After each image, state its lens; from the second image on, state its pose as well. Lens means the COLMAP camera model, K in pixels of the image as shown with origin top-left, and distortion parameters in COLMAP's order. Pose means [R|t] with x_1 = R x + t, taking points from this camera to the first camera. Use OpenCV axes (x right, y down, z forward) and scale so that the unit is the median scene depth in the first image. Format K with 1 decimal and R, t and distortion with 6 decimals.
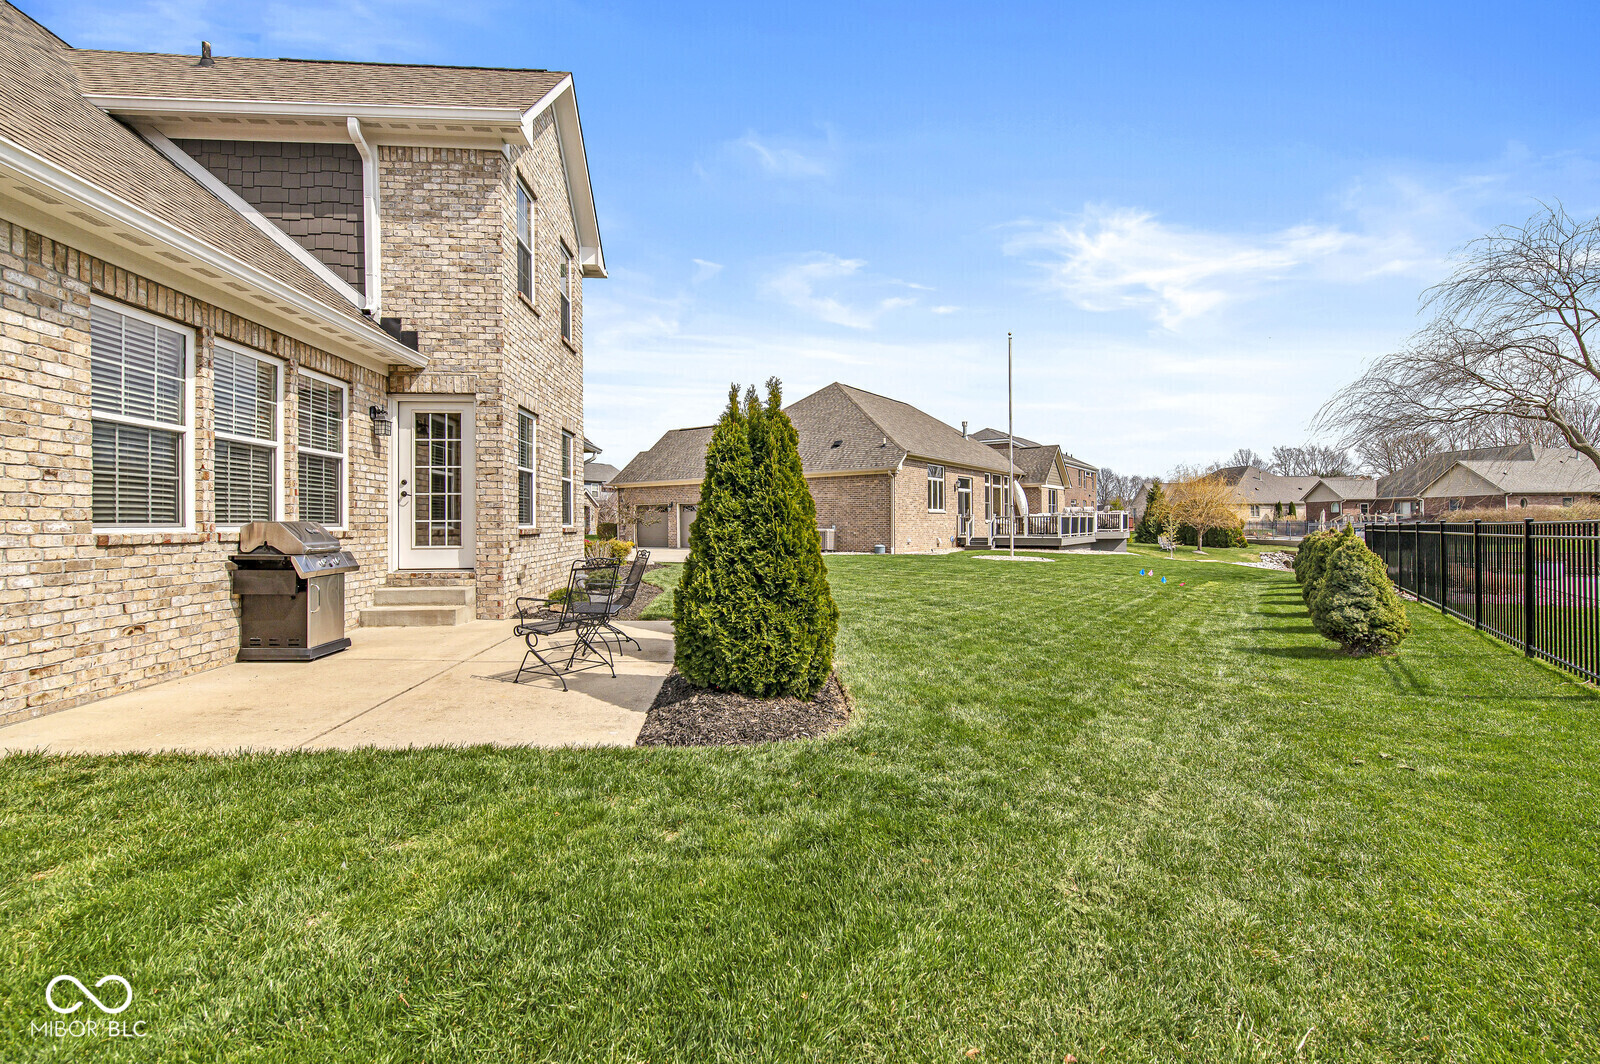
lens RADIAL K [[718.4, 0, 791.7], [0, 718.4, 520.6], [0, 0, 1]] dist [0.000375, -0.000272]
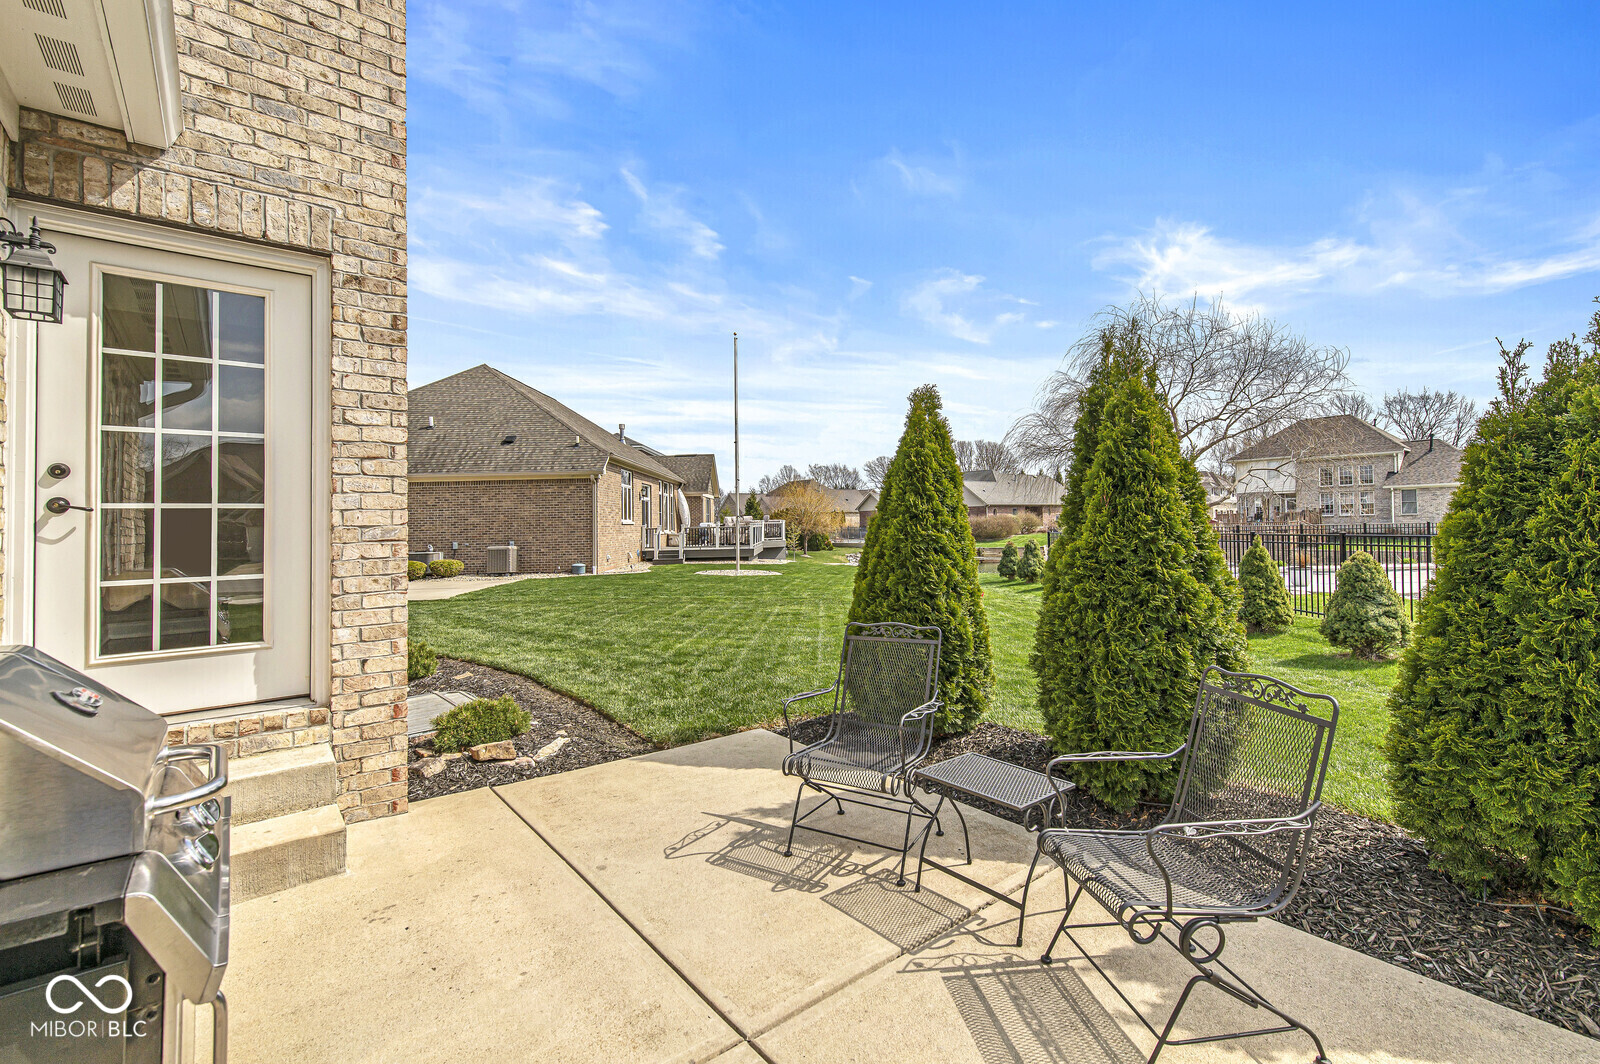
lens RADIAL K [[719.2, 0, 840.4], [0, 719.2, 511.8], [0, 0, 1]] dist [-0.000521, -0.000097]
pose [[0.806822, 0.000935, 0.590793, -0.375769], [0.012738, 0.999739, -0.018979, -0.019571], [-0.590657, 0.022838, 0.806600, 0.435131]]
